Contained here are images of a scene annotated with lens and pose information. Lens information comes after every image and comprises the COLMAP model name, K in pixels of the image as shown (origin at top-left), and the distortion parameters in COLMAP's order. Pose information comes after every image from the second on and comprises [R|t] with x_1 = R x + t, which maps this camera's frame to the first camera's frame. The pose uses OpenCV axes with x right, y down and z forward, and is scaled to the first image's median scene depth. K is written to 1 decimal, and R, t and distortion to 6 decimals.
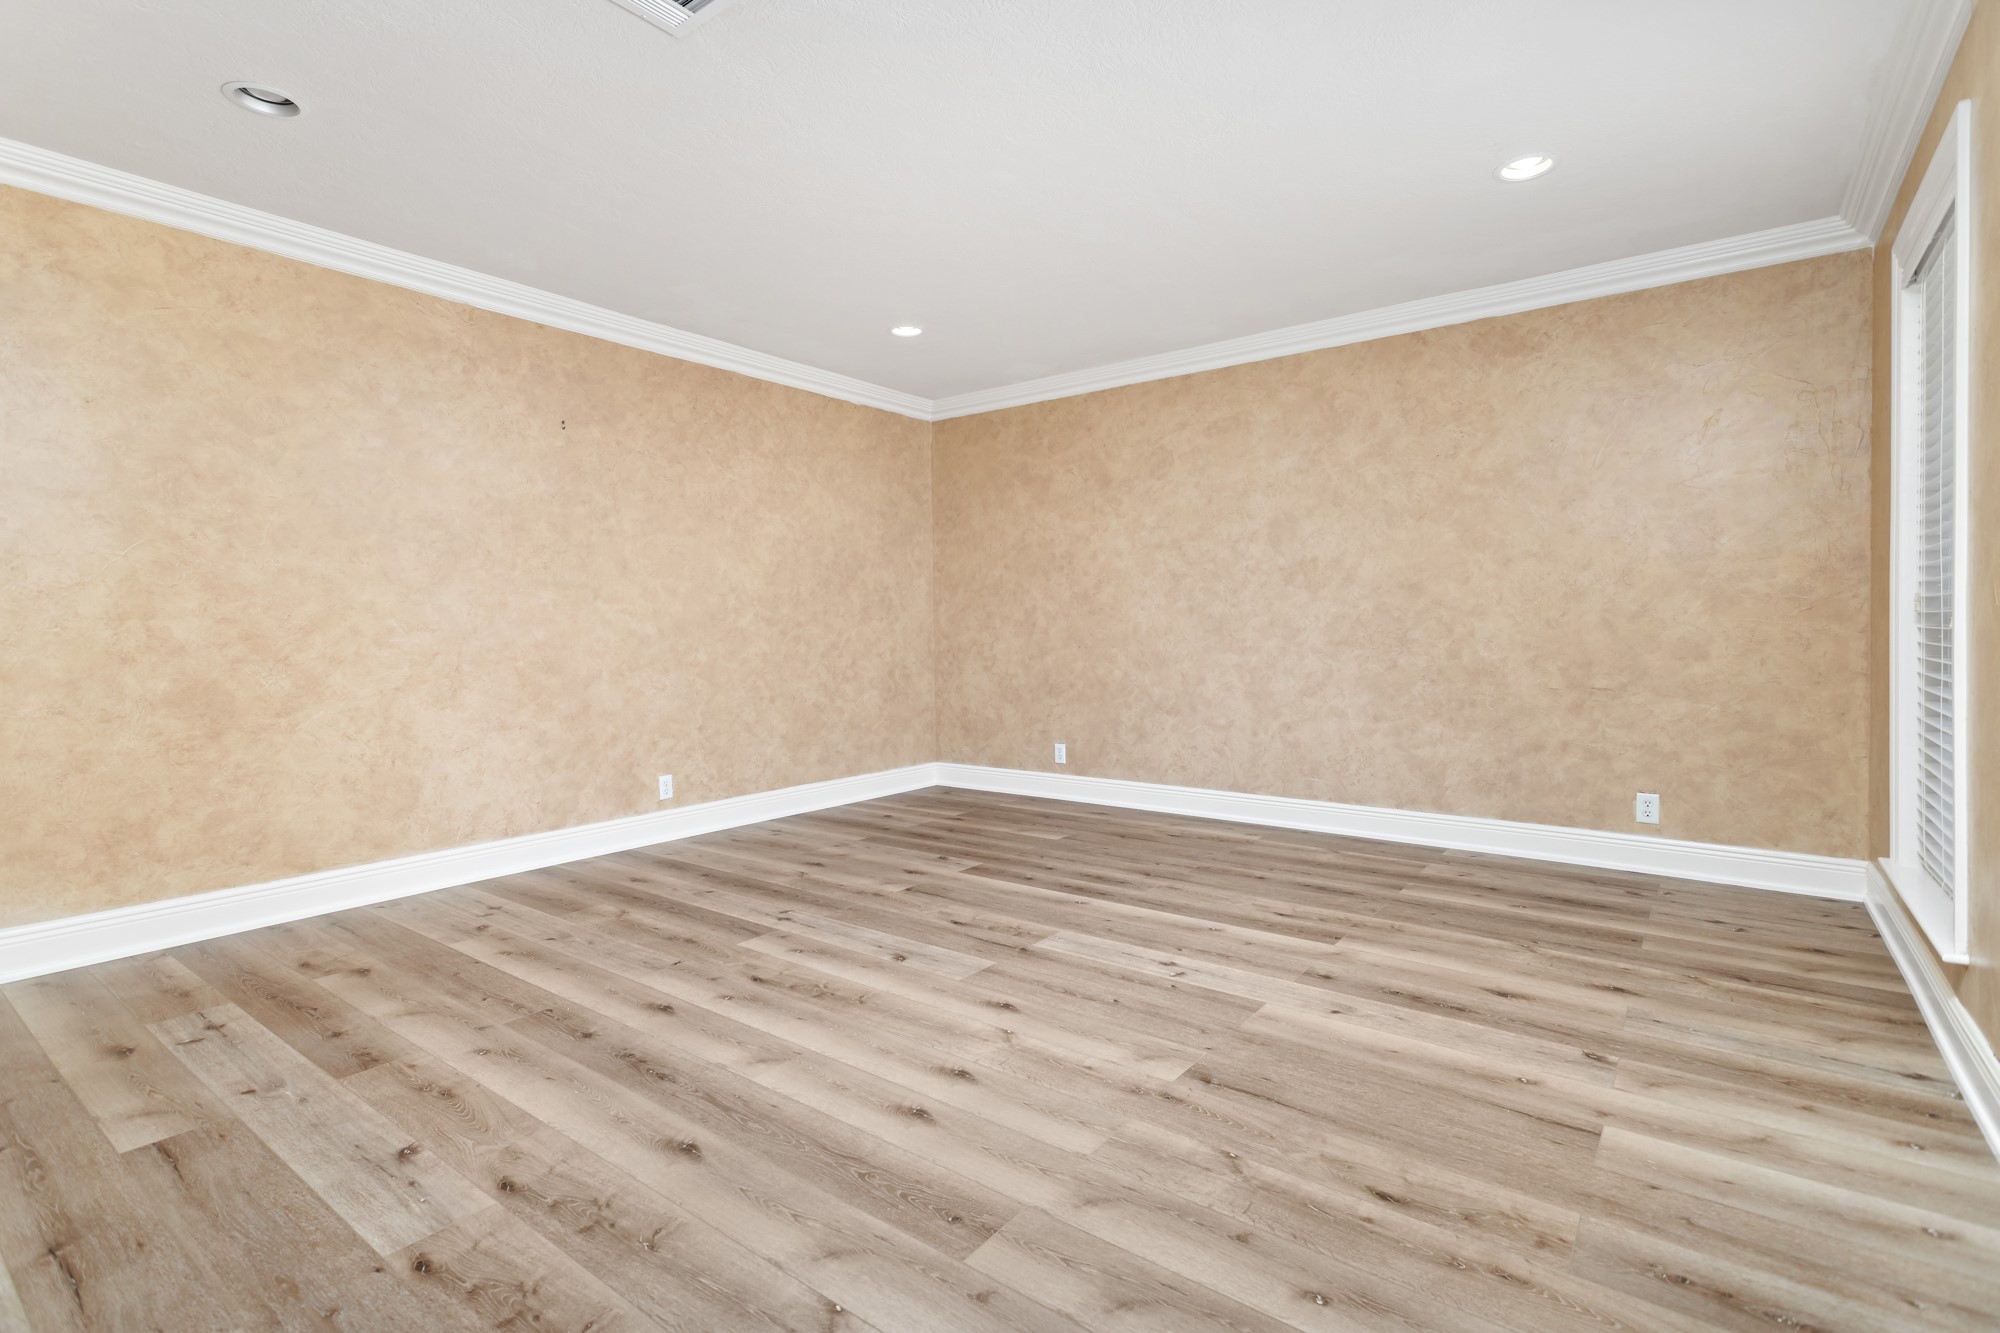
lens RADIAL K [[951.0, 0, 999.6], [0, 951.0, 655.0], [0, 0, 1]] dist [-0.001616, -0.000062]
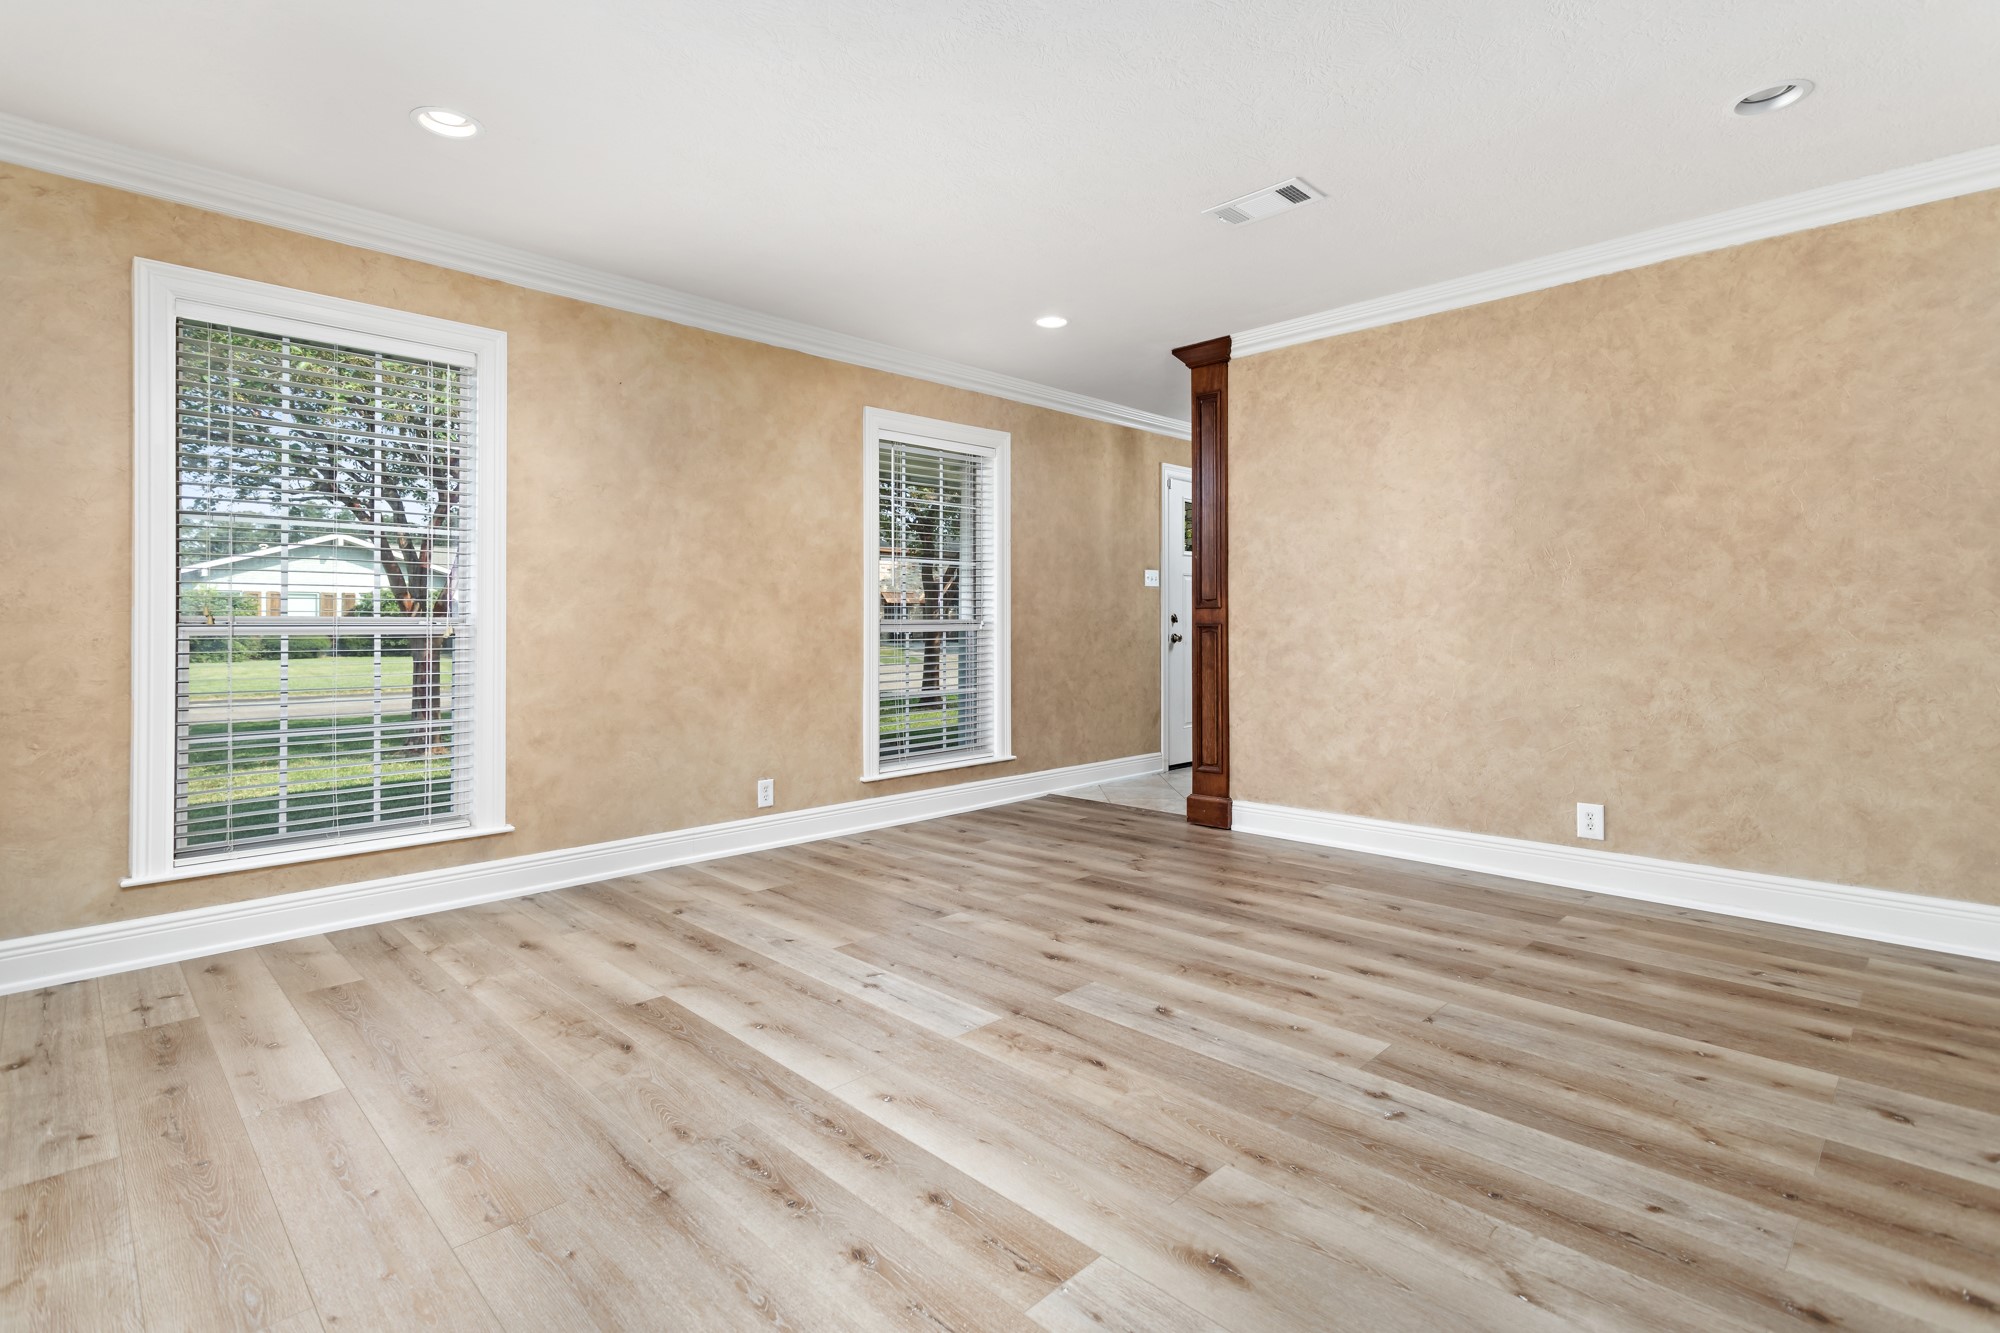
lens RADIAL K [[951.0, 0, 1000.1], [0, 951.0, 646.3], [0, 0, 1]] dist [-0.001616, -0.000062]
pose [[-0.990274, 0.013335, 0.138491, -0.089651], [0.020184, 0.998635, 0.048171, -0.058984], [-0.137660, 0.050498, -0.989191, 2.011394]]
